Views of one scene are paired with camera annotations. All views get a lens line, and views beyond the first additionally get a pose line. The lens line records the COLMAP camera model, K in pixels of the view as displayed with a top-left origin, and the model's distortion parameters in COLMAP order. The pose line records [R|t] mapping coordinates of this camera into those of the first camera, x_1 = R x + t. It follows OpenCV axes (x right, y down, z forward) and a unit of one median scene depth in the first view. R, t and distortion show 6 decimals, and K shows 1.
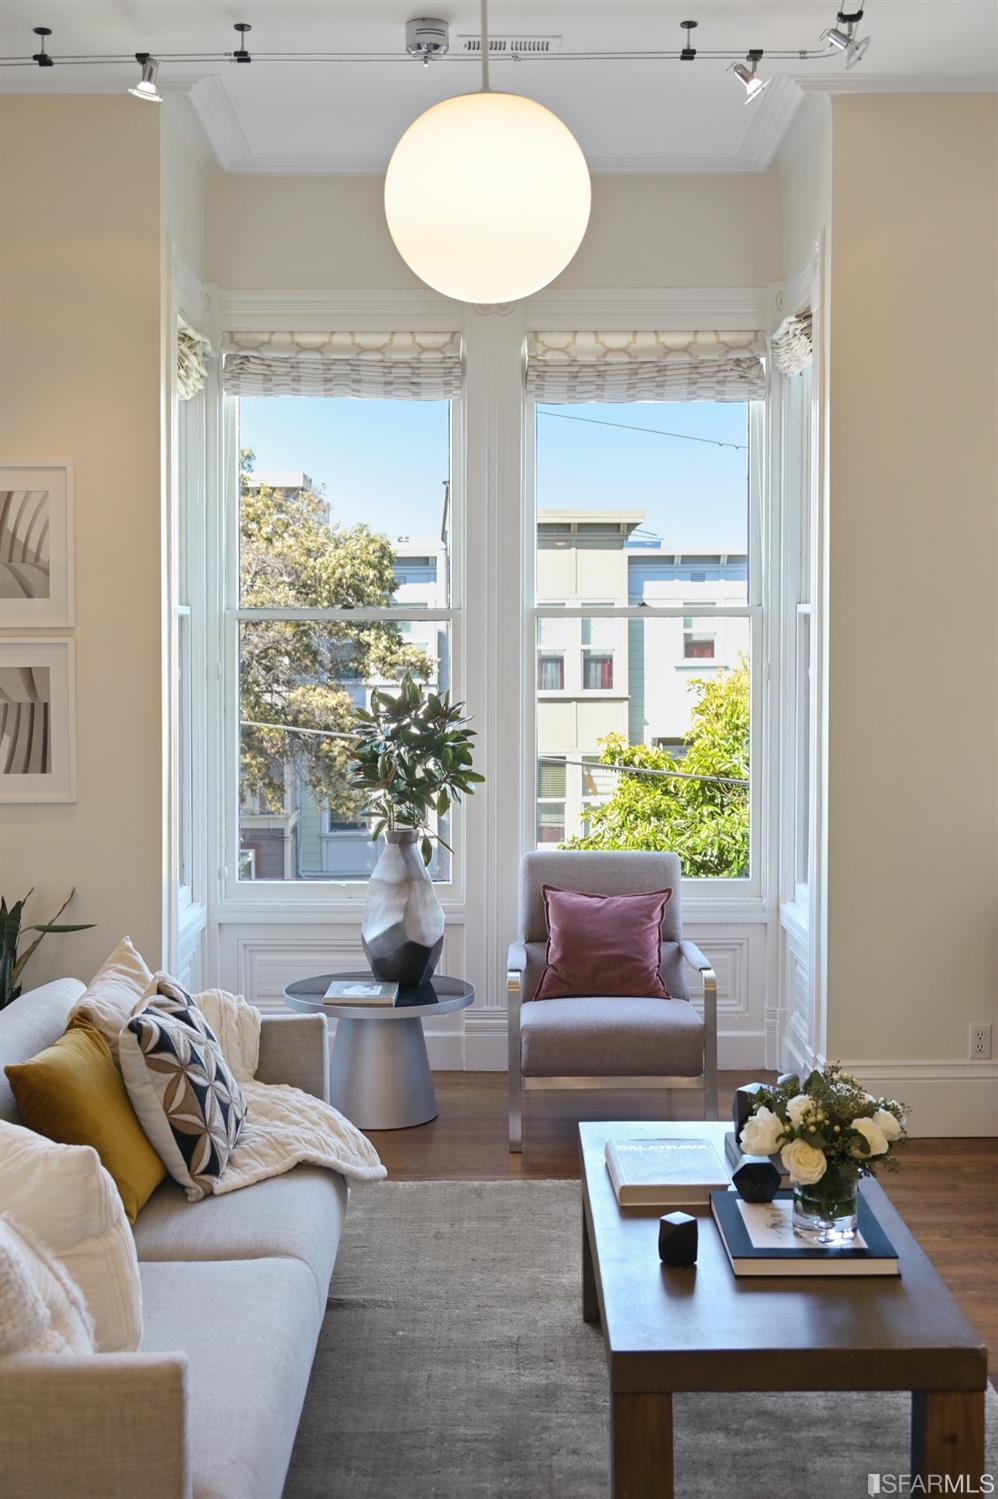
lens RADIAL K [[1673.4, 0, 490.3], [0, 1673.4, 669.7], [0, 0, 1]] dist [-0.011646, 0.000000]
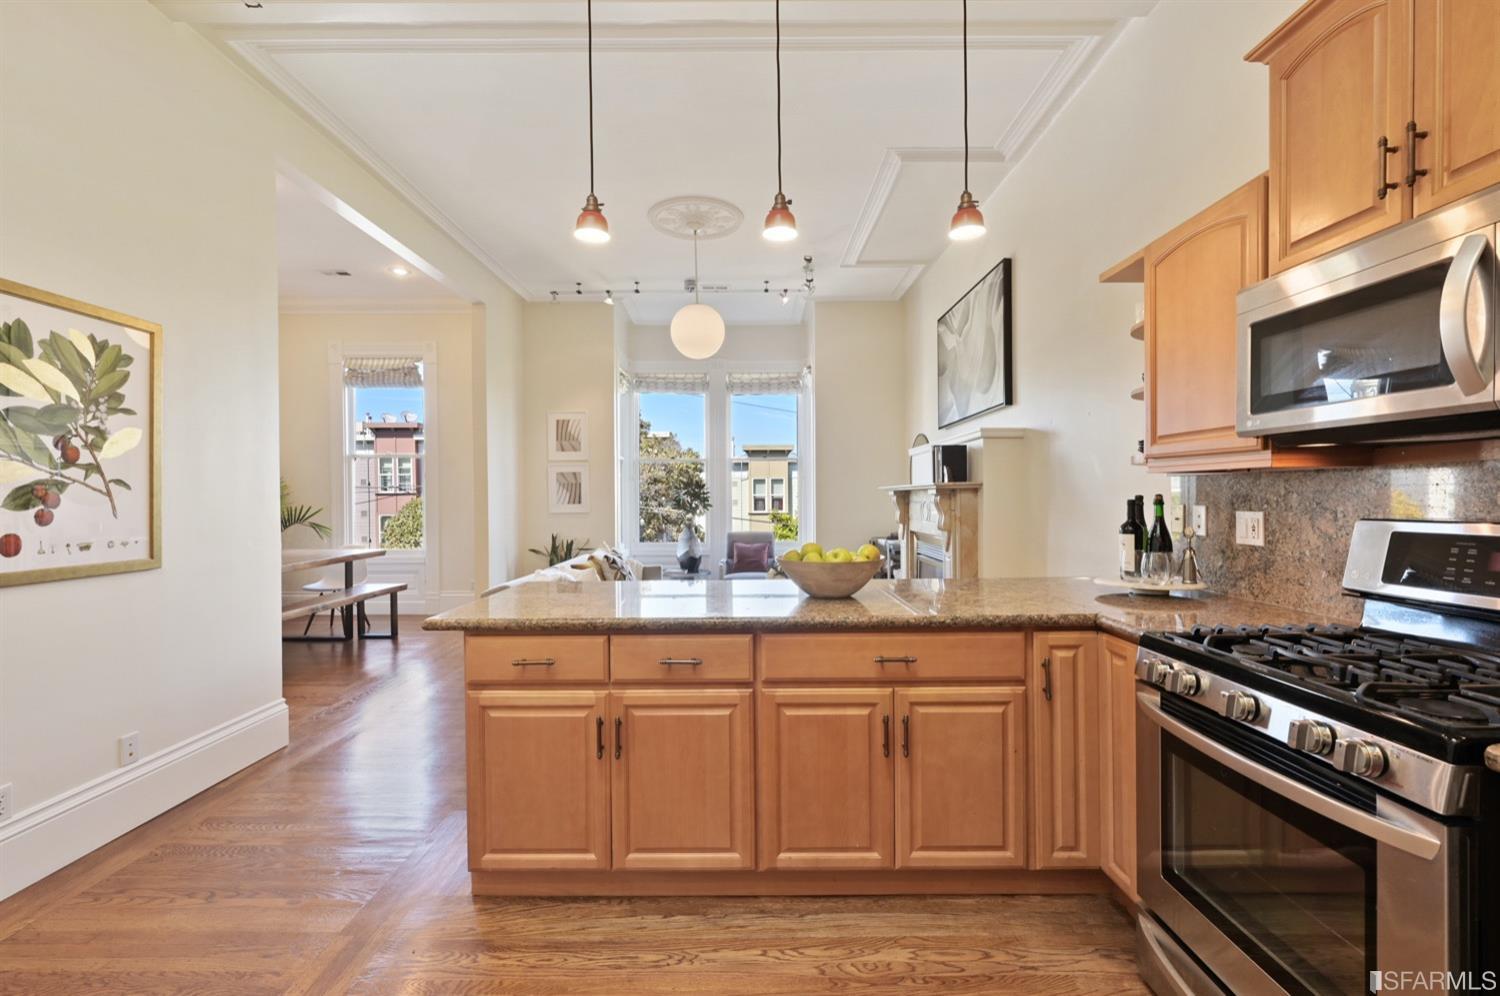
lens RADIAL K [[625.4, 0, 747.6], [0, 625.4, 501.8], [0, 0, 1]] dist [0.002725, -0.000935]
pose [[0.999979, -0.004770, 0.004371, 0.060636], [0.004833, 0.999883, -0.014512, 0.075219], [-0.004301, 0.014533, 0.999885, -0.245579]]
